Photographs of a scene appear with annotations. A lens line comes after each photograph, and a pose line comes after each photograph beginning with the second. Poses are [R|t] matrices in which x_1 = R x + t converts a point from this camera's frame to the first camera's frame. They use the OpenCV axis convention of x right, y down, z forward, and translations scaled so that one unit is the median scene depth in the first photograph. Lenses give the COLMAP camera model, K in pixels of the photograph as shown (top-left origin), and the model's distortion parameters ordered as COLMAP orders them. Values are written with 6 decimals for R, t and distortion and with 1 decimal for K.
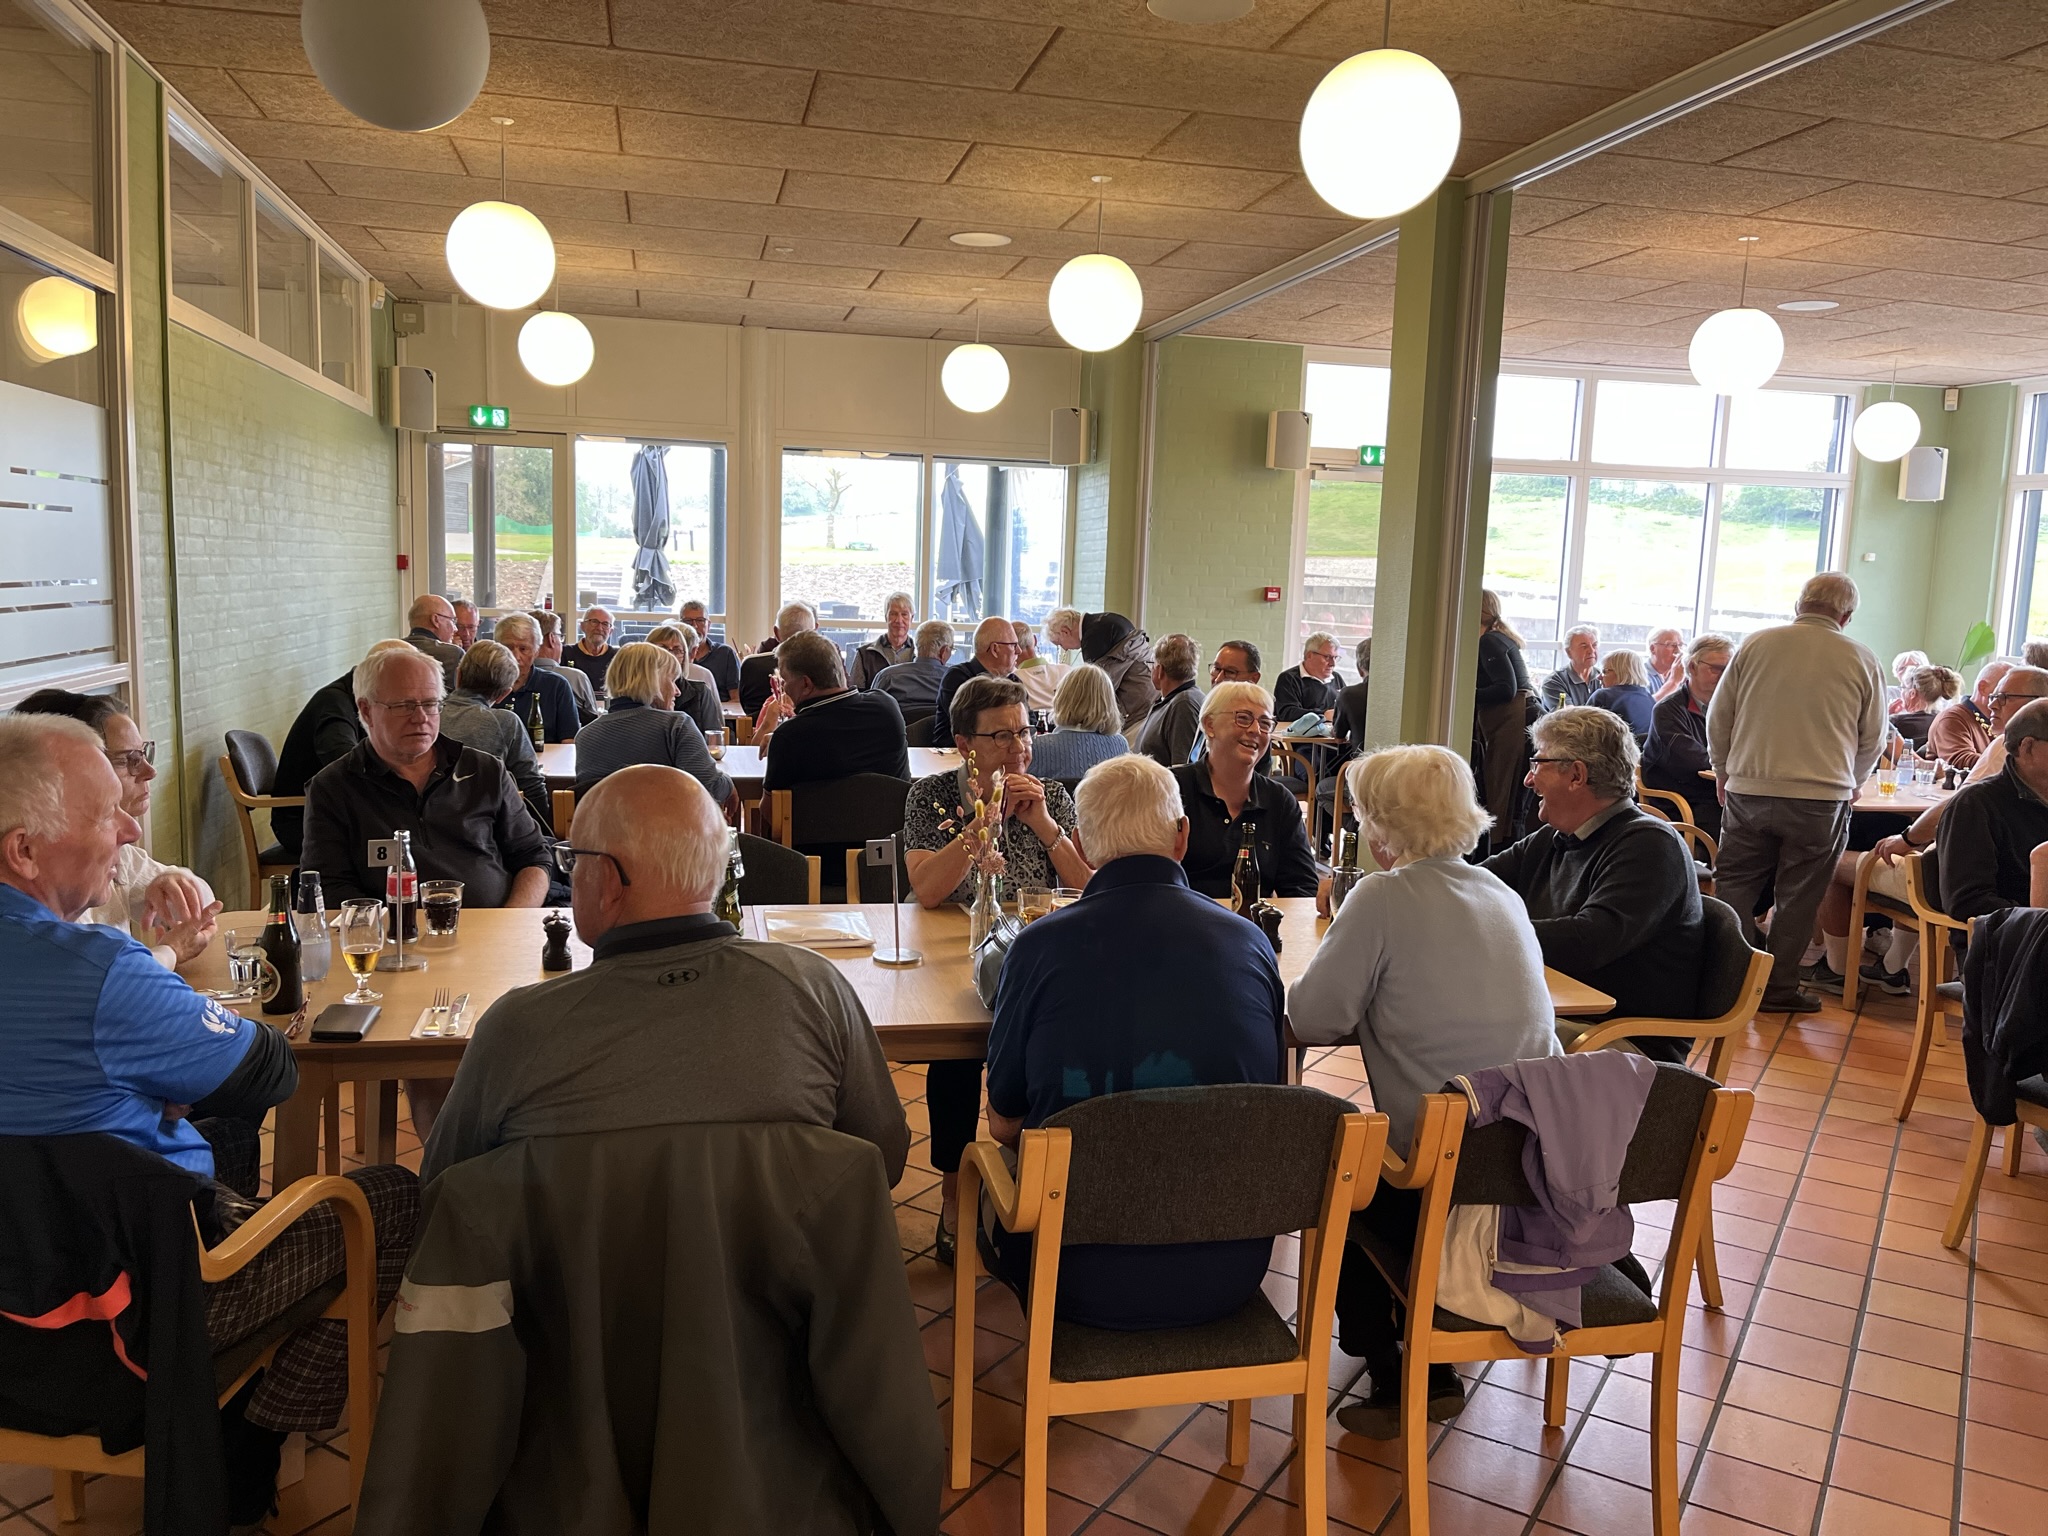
lens RADIAL K [[1533.4, 0, 1030.3], [0, 1533.4, 765.3], [0, 0, 1]] dist [0.080129, -0.118248]
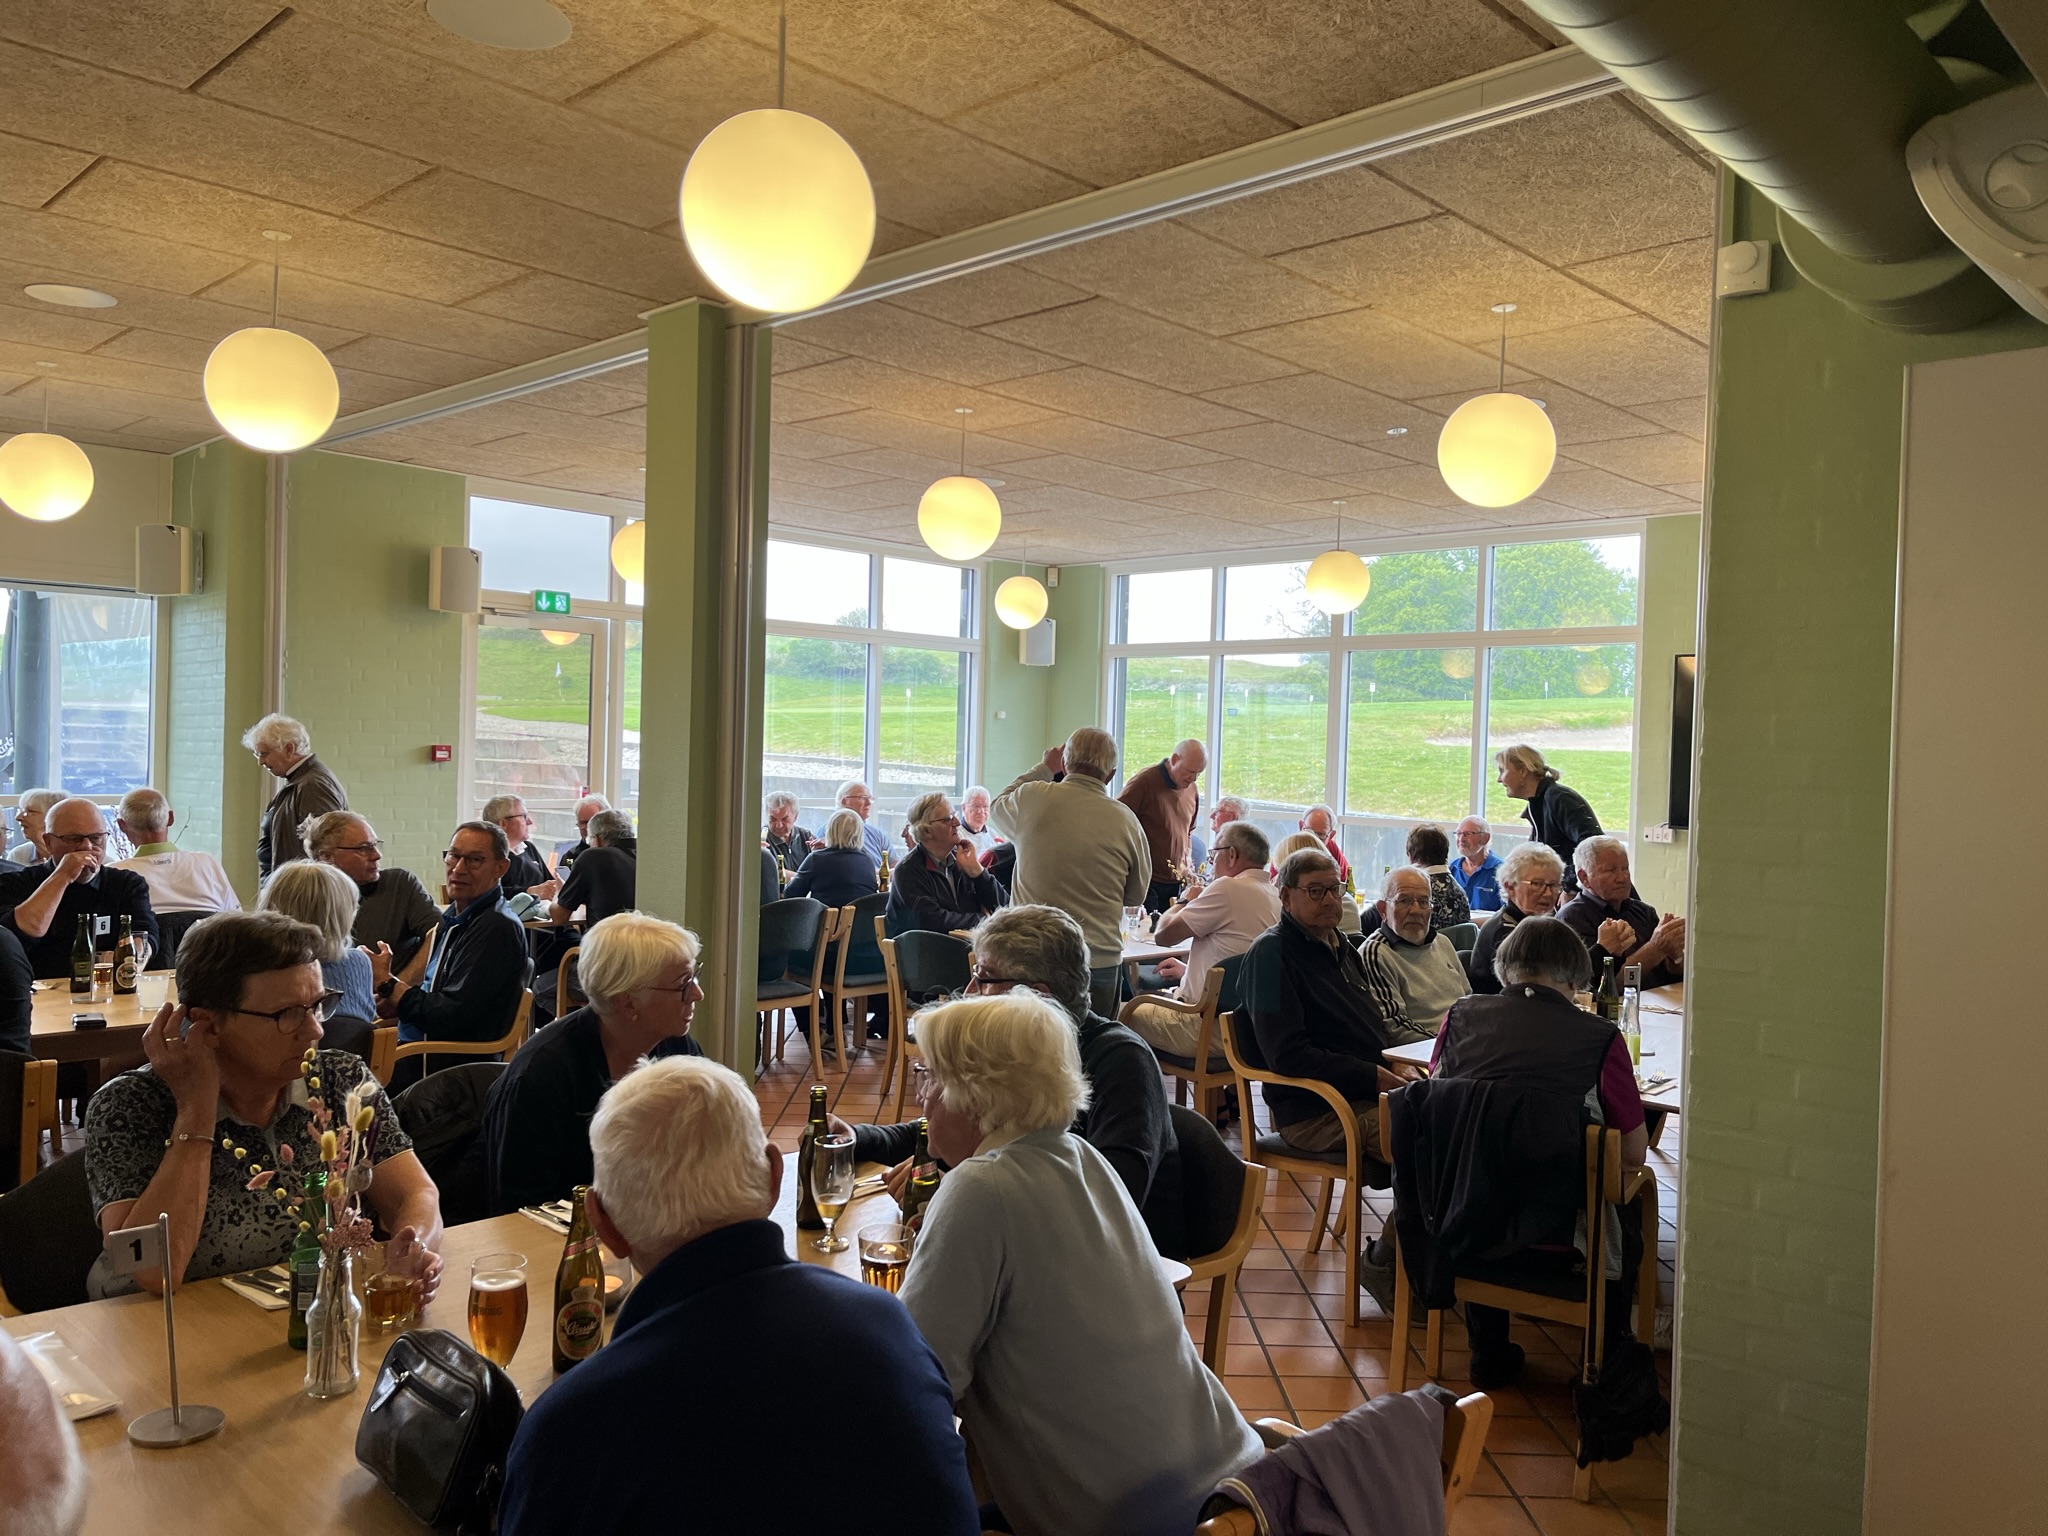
lens RADIAL K [[1533.4, 0, 1030.3], [0, 1533.4, 765.3], [0, 0, 1]] dist [0.080129, -0.118248]
pose [[0.839214, -0.015710, 0.543574, -0.059731], [0.068176, 0.994736, -0.076506, -0.024603], [-0.539511, 0.101263, 0.835867, 0.151044]]
